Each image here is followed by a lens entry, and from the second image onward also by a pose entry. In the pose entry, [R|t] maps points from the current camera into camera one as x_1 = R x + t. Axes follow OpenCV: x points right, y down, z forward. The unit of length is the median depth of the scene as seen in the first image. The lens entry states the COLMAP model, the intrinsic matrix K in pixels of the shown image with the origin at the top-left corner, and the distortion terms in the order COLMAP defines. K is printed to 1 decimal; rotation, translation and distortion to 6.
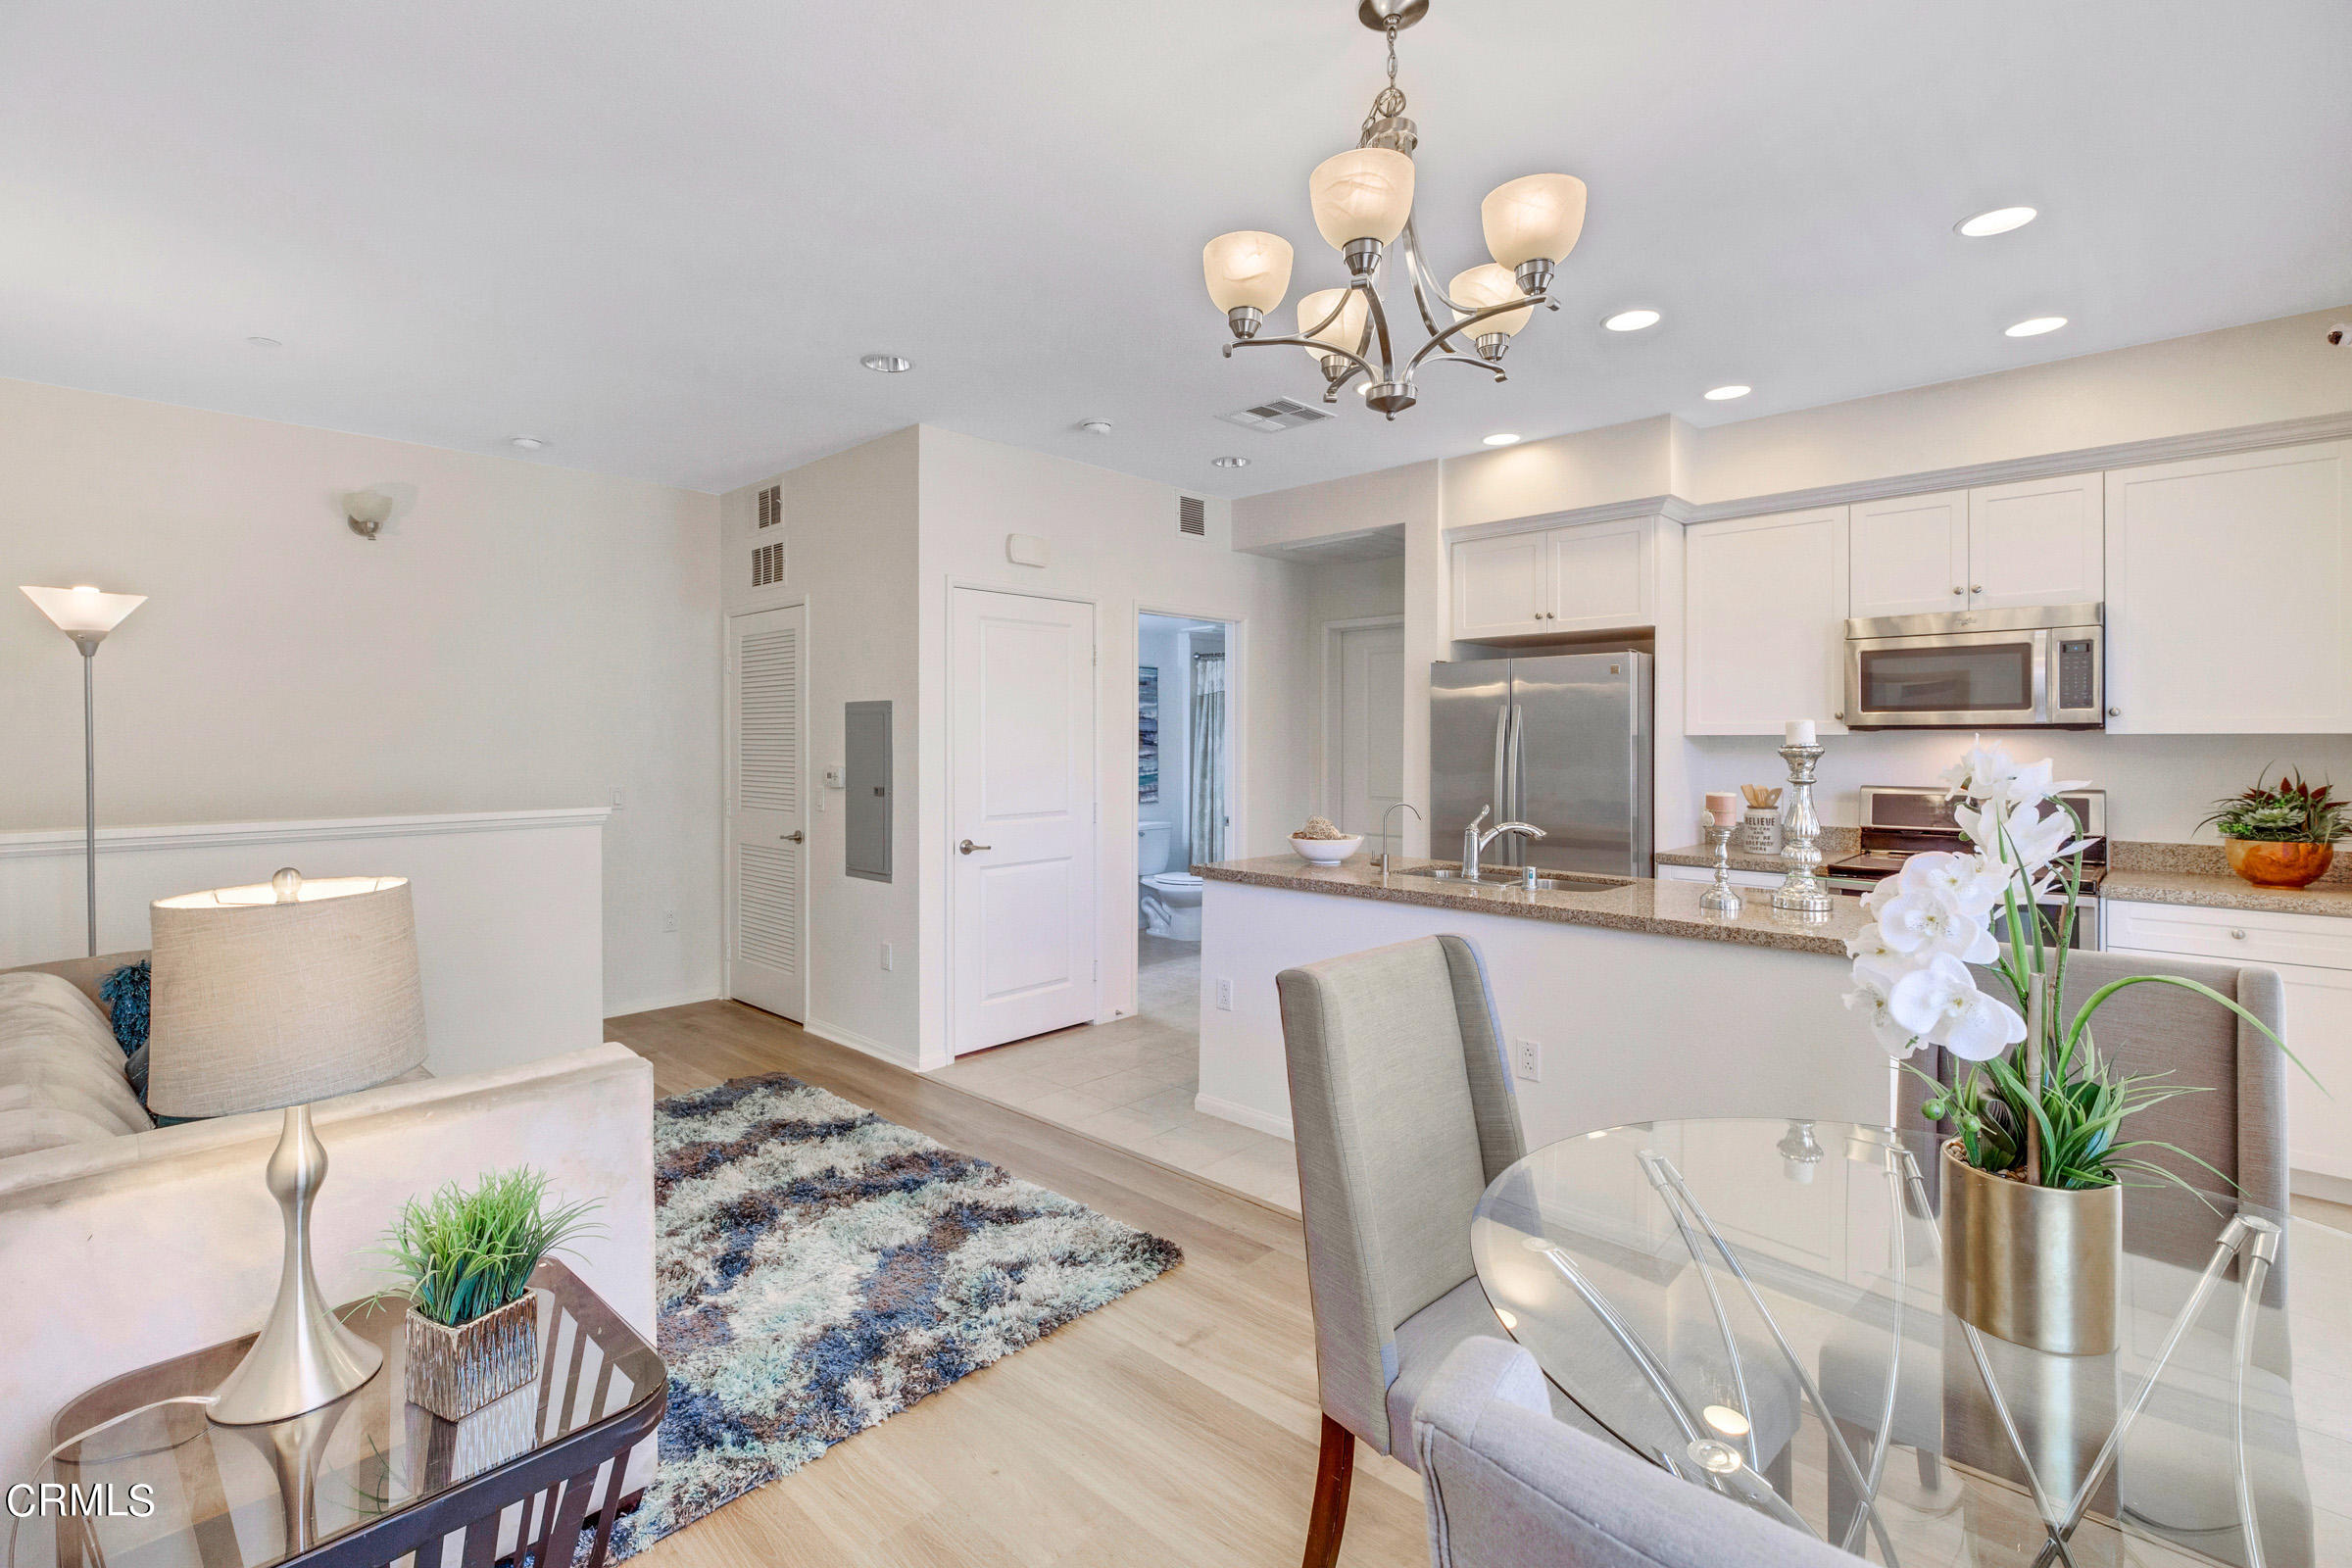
lens RADIAL K [[1069.5, 0, 1152.1], [0, 1069.5, 738.8], [0, 0, 1]] dist [0.009125, -0.004172]
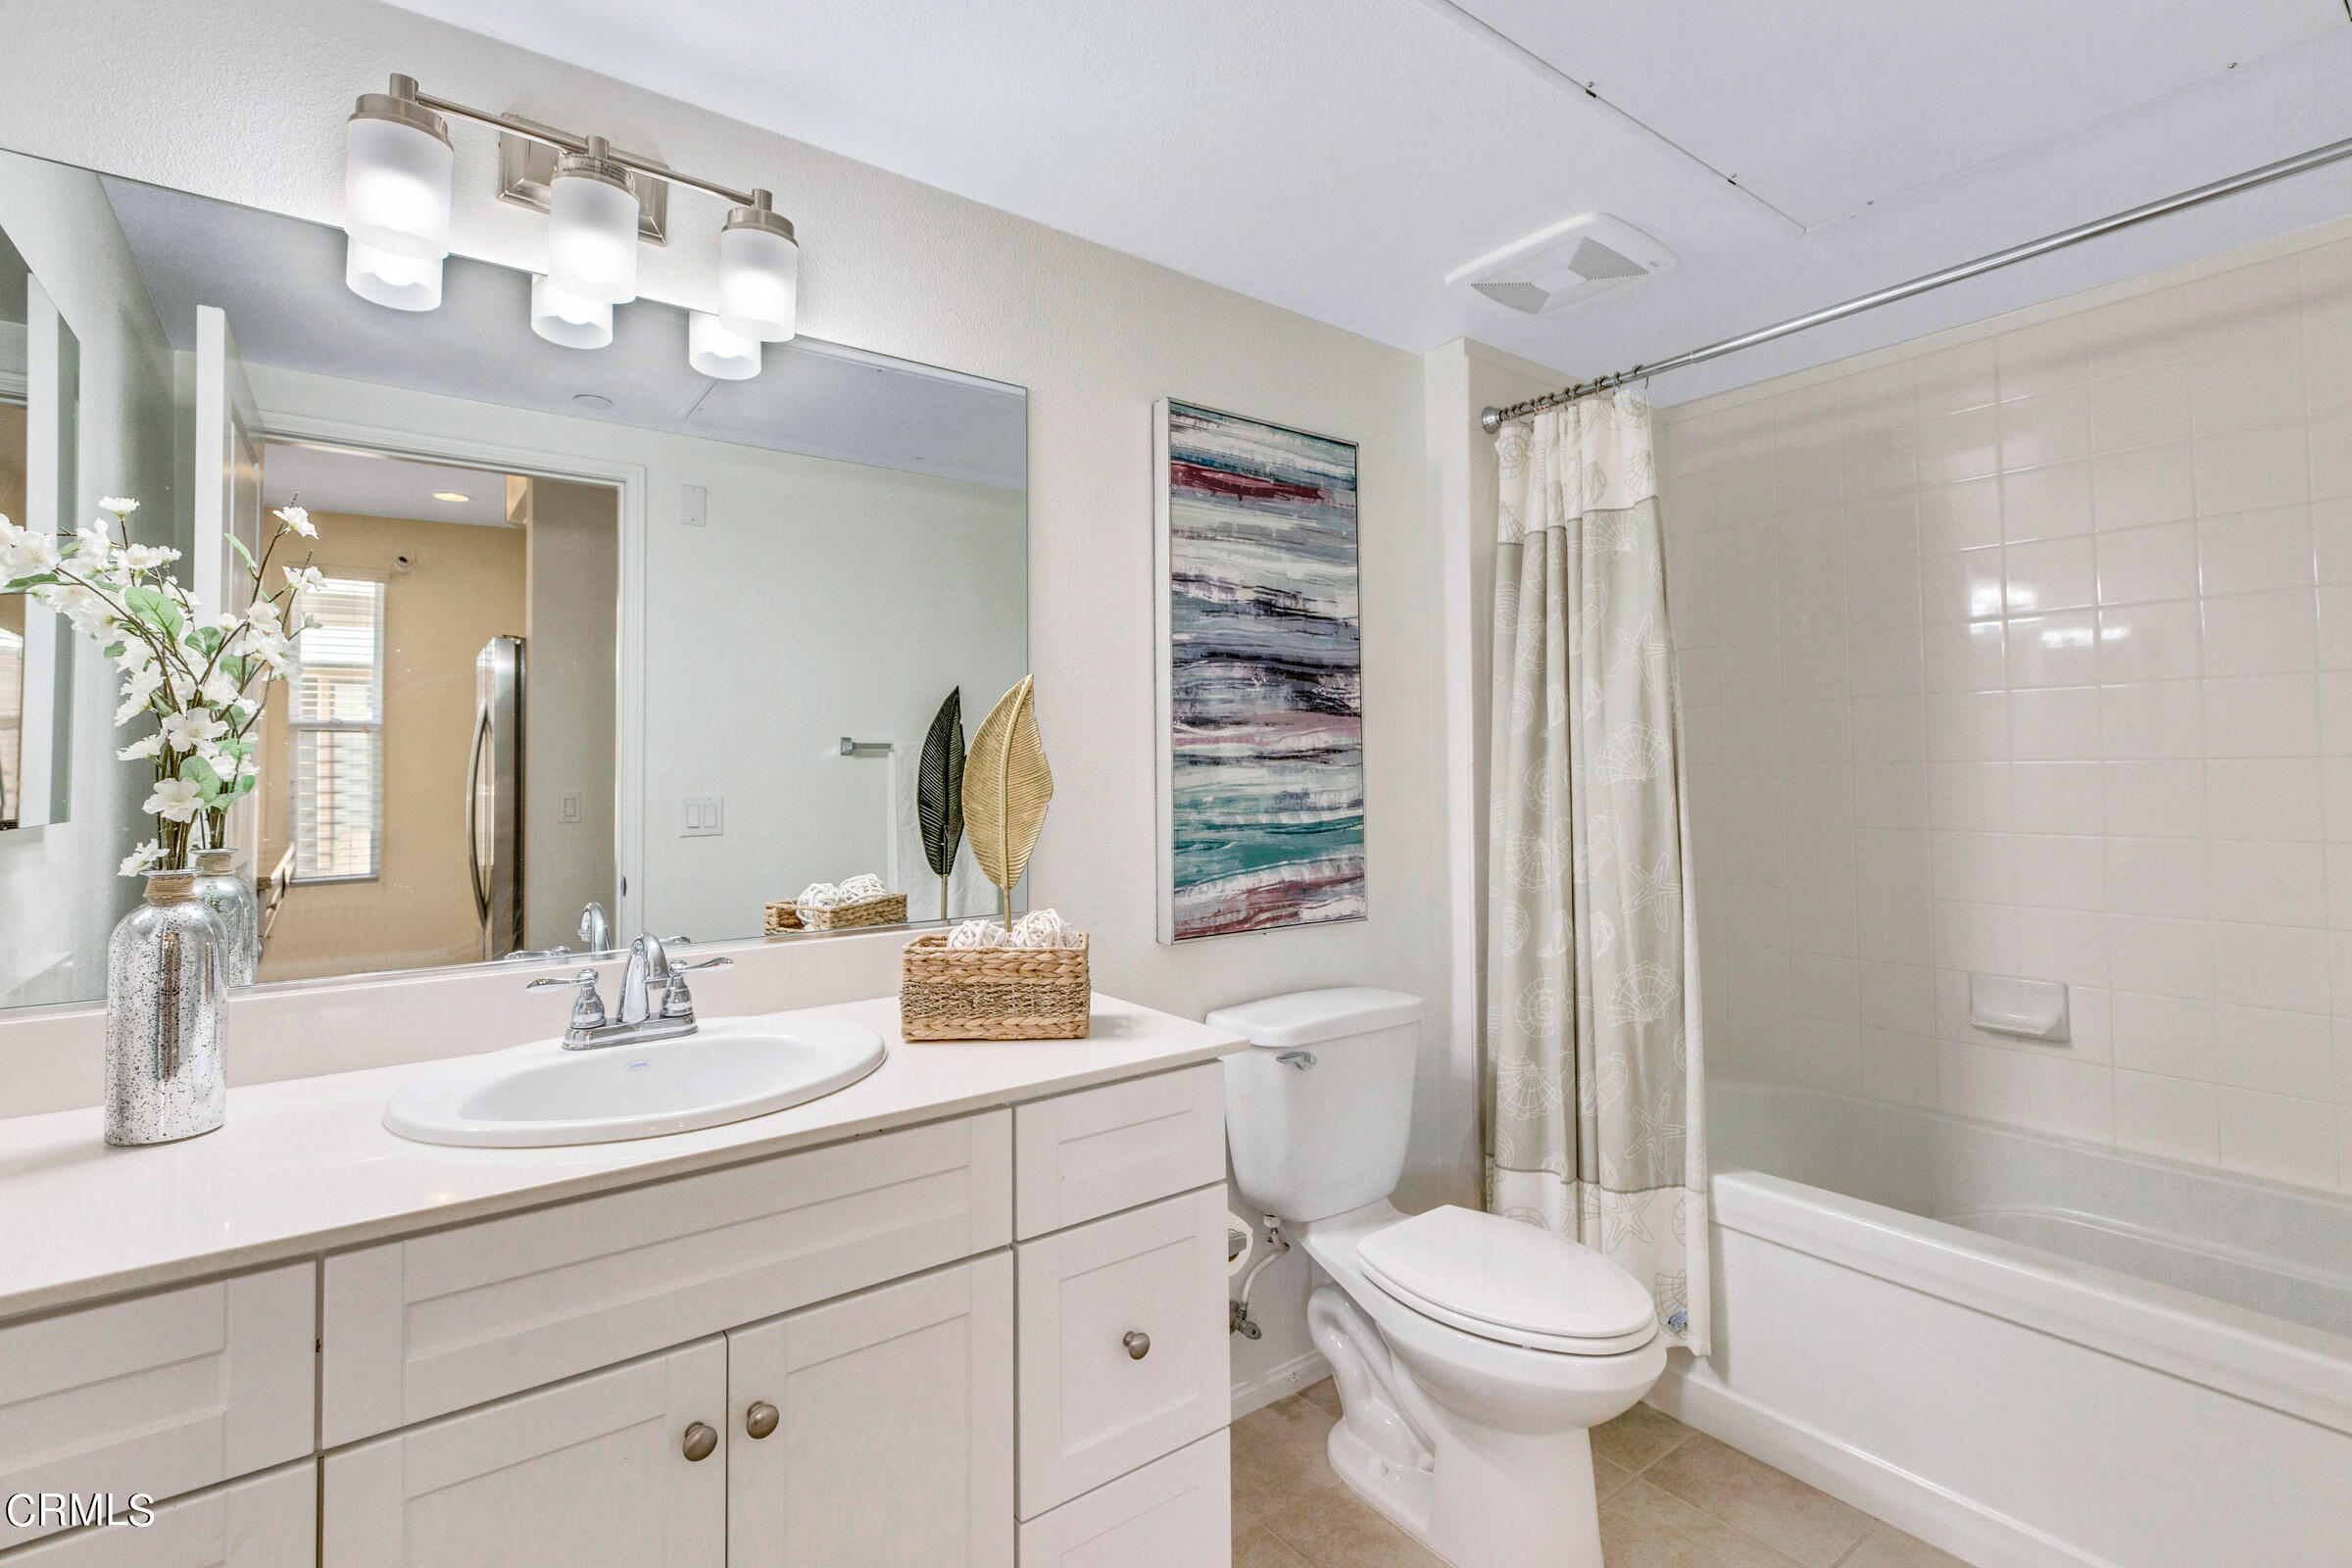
lens RADIAL K [[1069.5, 0, 1161.7], [0, 1069.5, 734.7], [0, 0, 1]] dist [0.009125, -0.004172]
pose [[0.983790, -0.014550, -0.178731, 0.006567], [0.009052, 0.999462, -0.031538, 0.033863], [0.179094, 0.029409, 0.983392, 1.238159]]
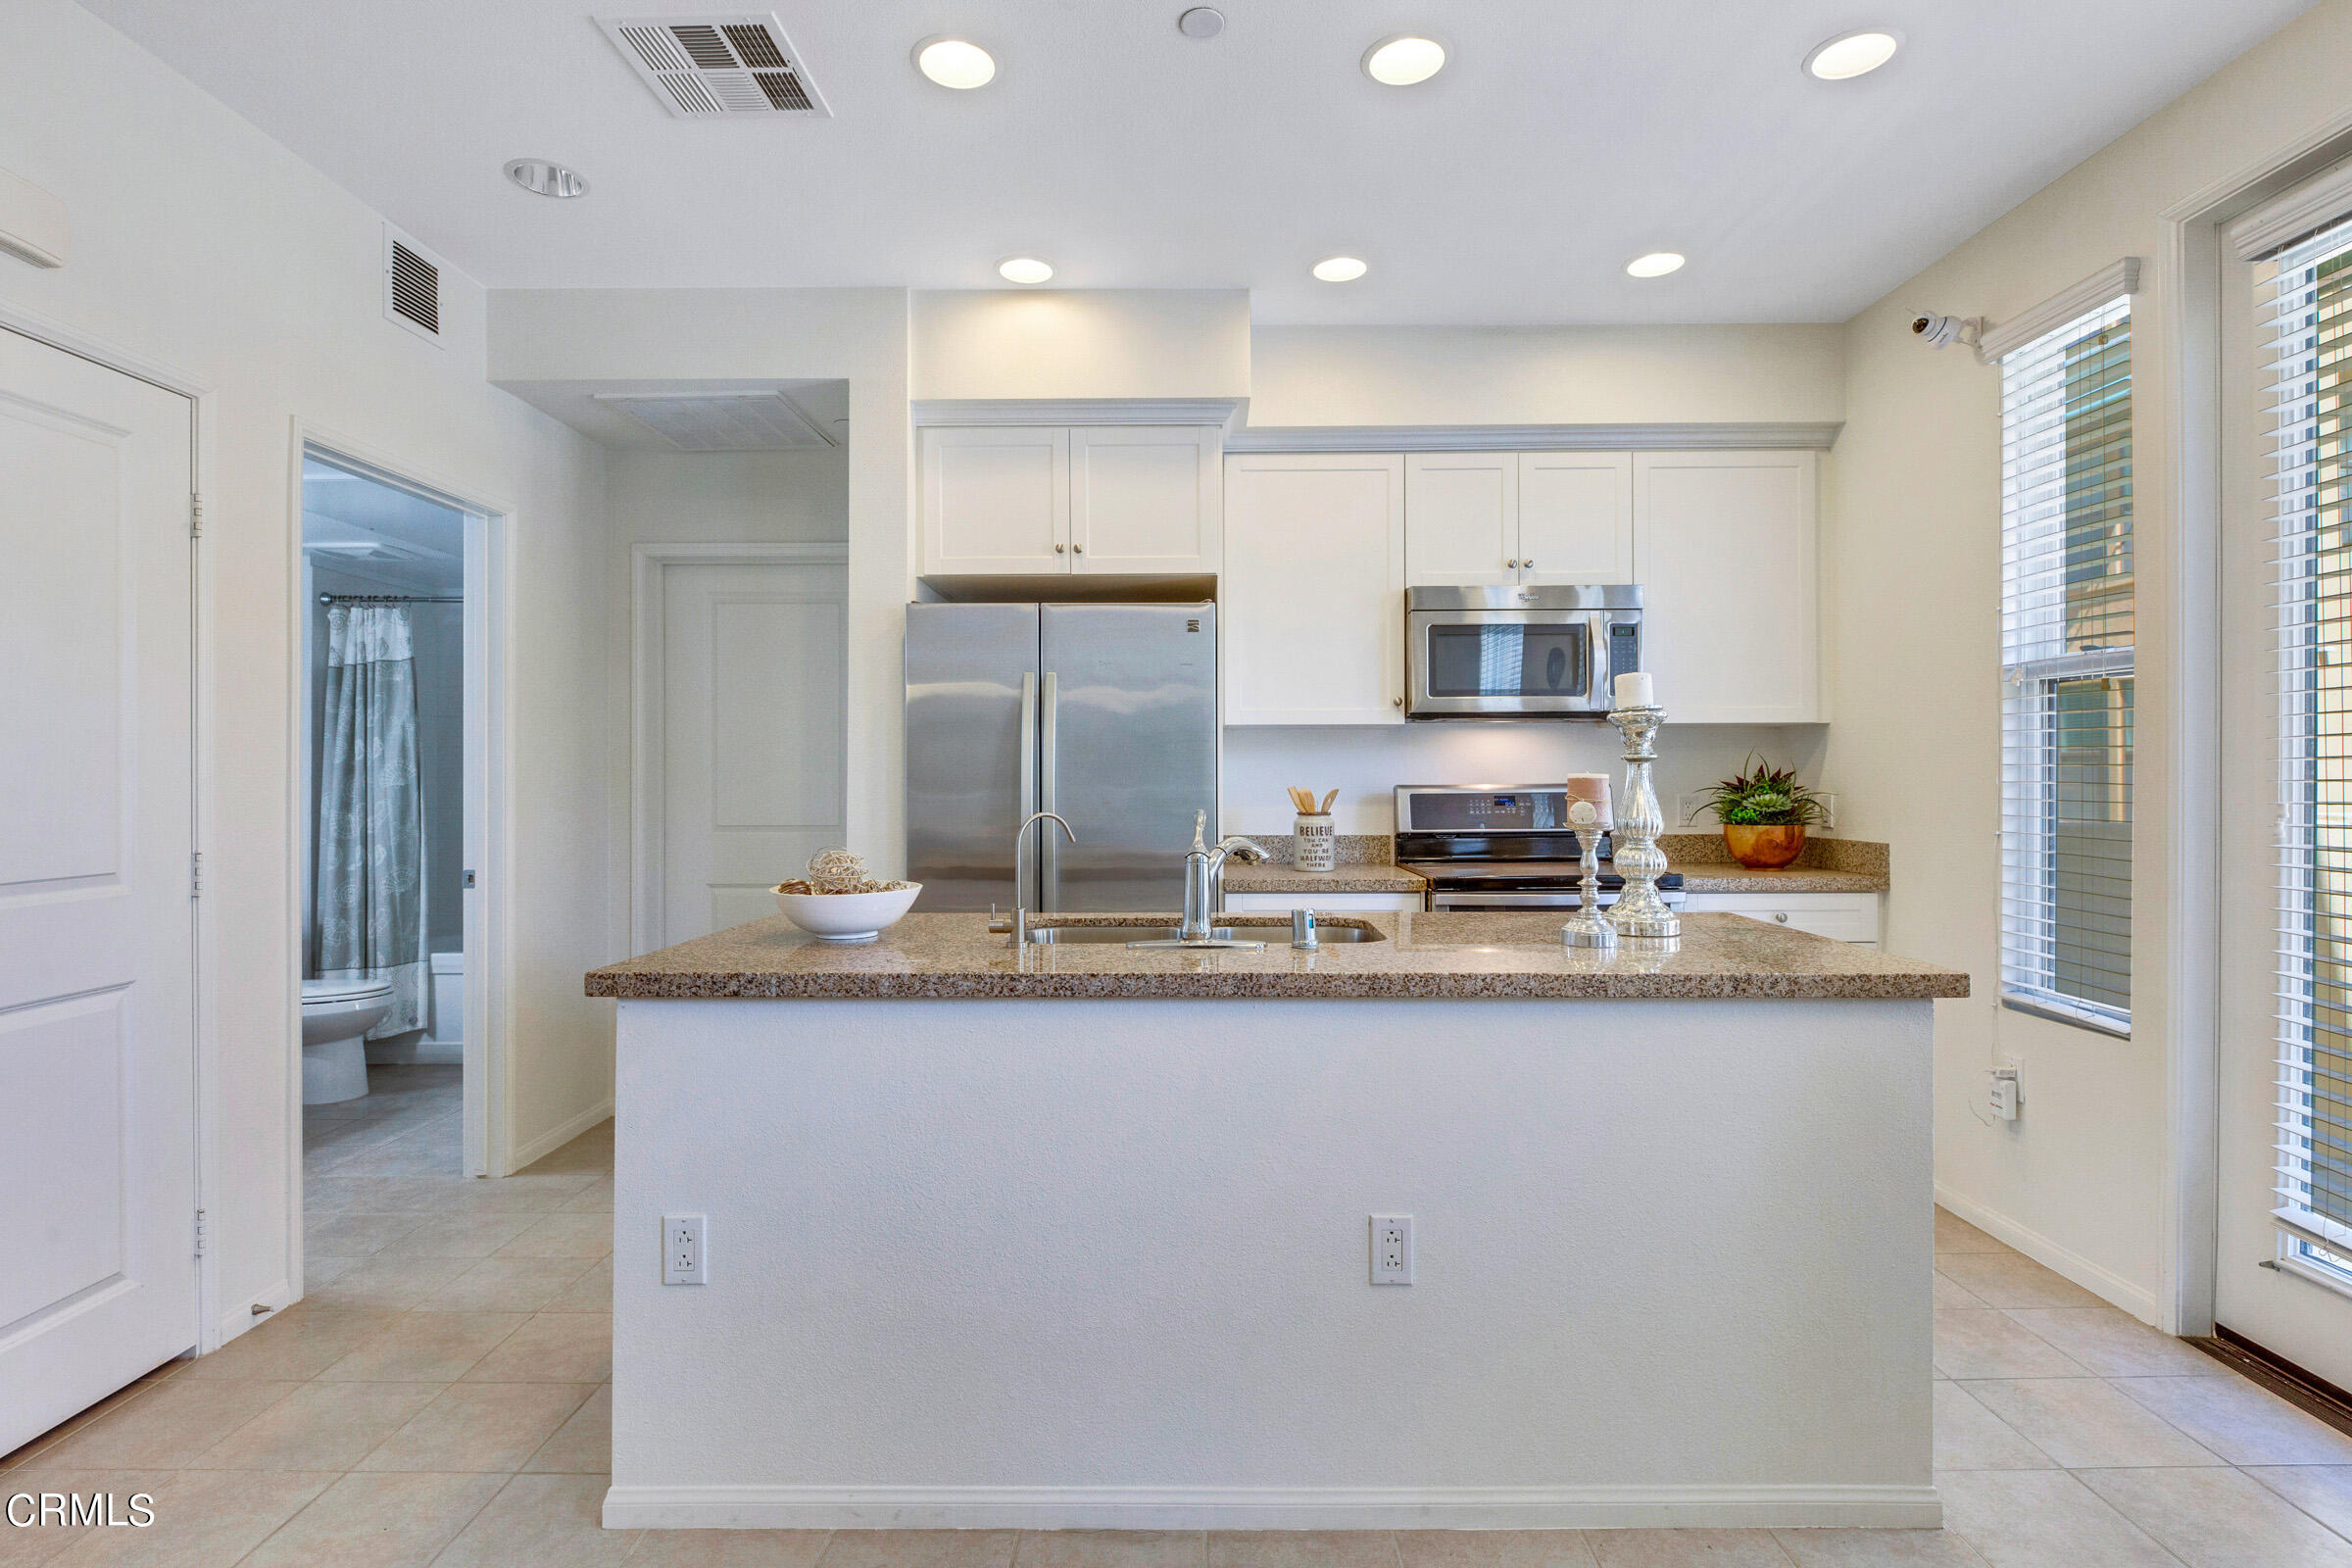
lens RADIAL K [[1155.6, 0, 1183.3], [0, 1155.6, 774.0], [0, 0, 1]] dist [-0.000686, -0.003101]
pose [[0.720482, -0.000957, 0.693473, -0.099816], [0.002027, 0.999998, -0.000726, 0.032298], [-0.693471, 0.001929, 0.720482, 0.421359]]
